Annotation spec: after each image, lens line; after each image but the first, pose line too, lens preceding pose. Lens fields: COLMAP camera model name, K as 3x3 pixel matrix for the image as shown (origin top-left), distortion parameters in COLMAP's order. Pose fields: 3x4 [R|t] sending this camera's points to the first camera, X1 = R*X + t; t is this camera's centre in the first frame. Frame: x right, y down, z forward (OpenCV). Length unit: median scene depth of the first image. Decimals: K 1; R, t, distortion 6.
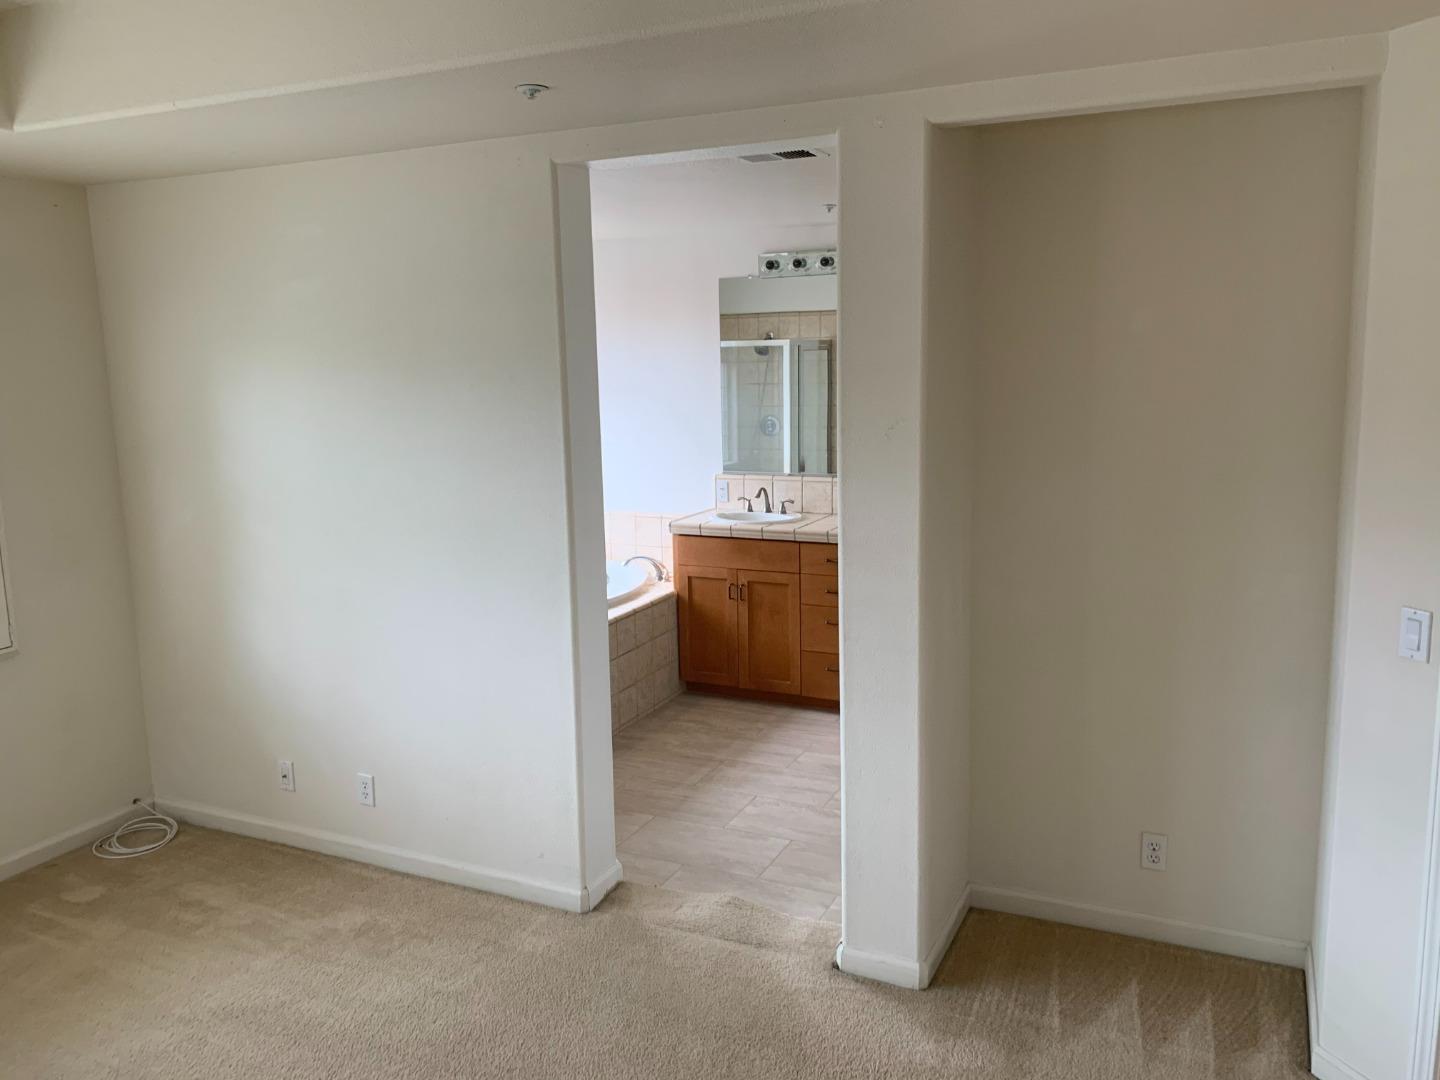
lens RADIAL K [[1127.4, 0, 720.5], [0, 1127.4, 541.7], [0, 0, 1]] dist [0.069830, -0.029693]
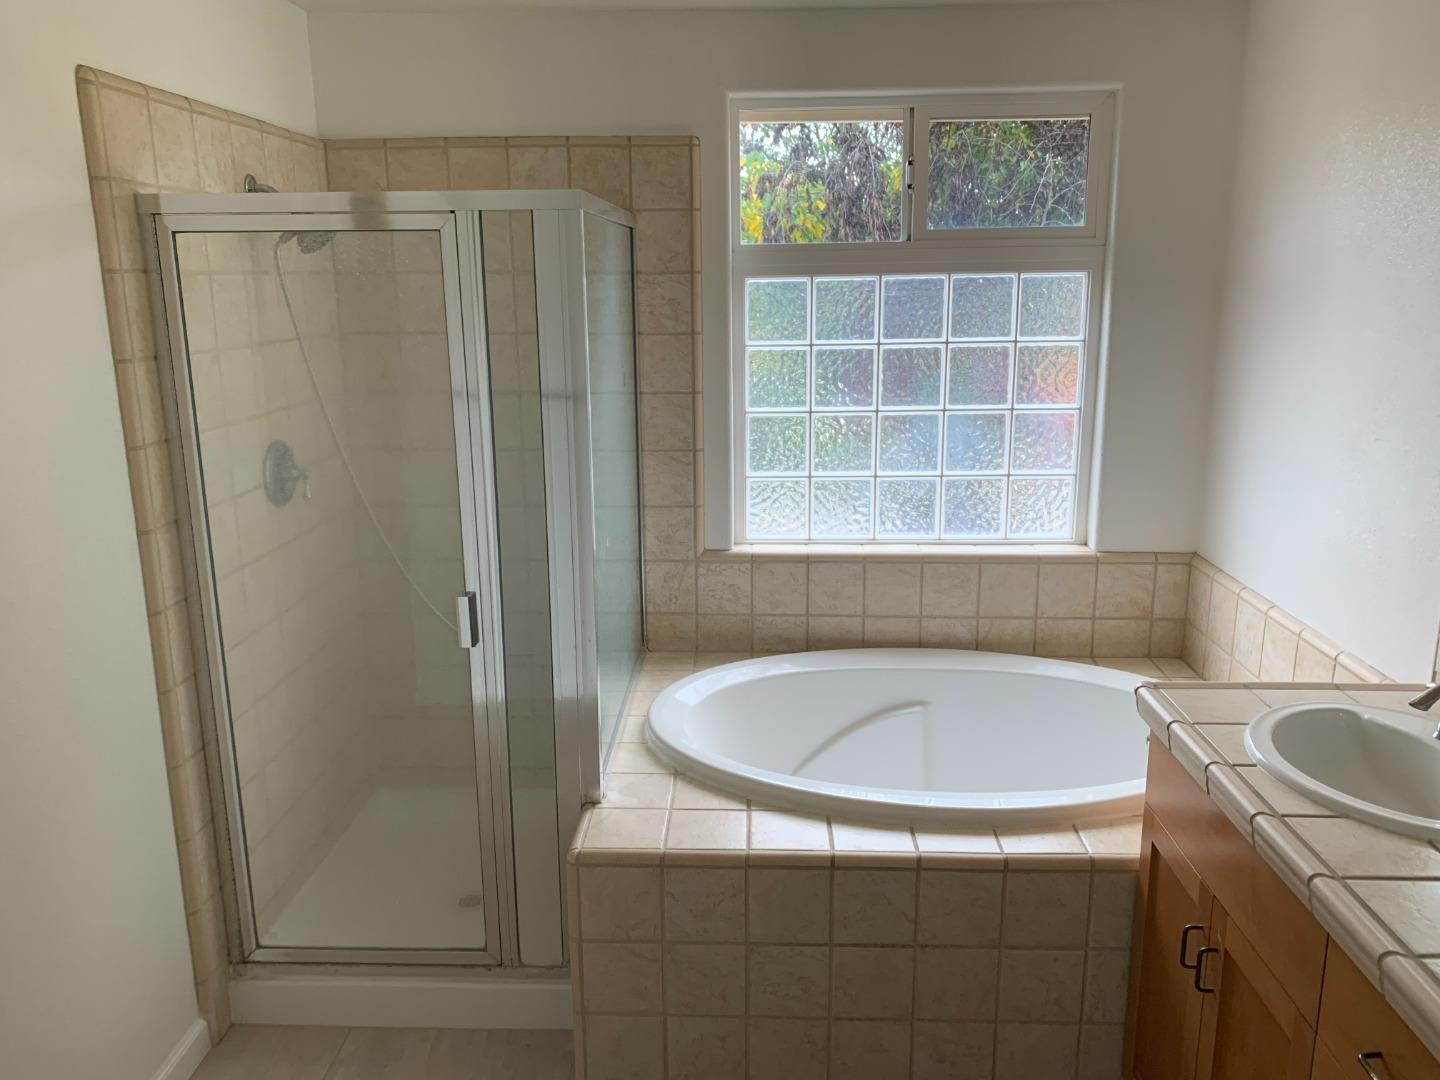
lens RADIAL K [[1127.4, 0, 718.1], [0, 1127.4, 540.7], [0, 0, 1]] dist [0.069830, -0.029693]
pose [[0.390133, 0.231749, -0.891116, 0.242312], [-0.153239, 0.970652, 0.185345, -0.122447], [0.907917, 0.064245, 0.414197, 0.729885]]
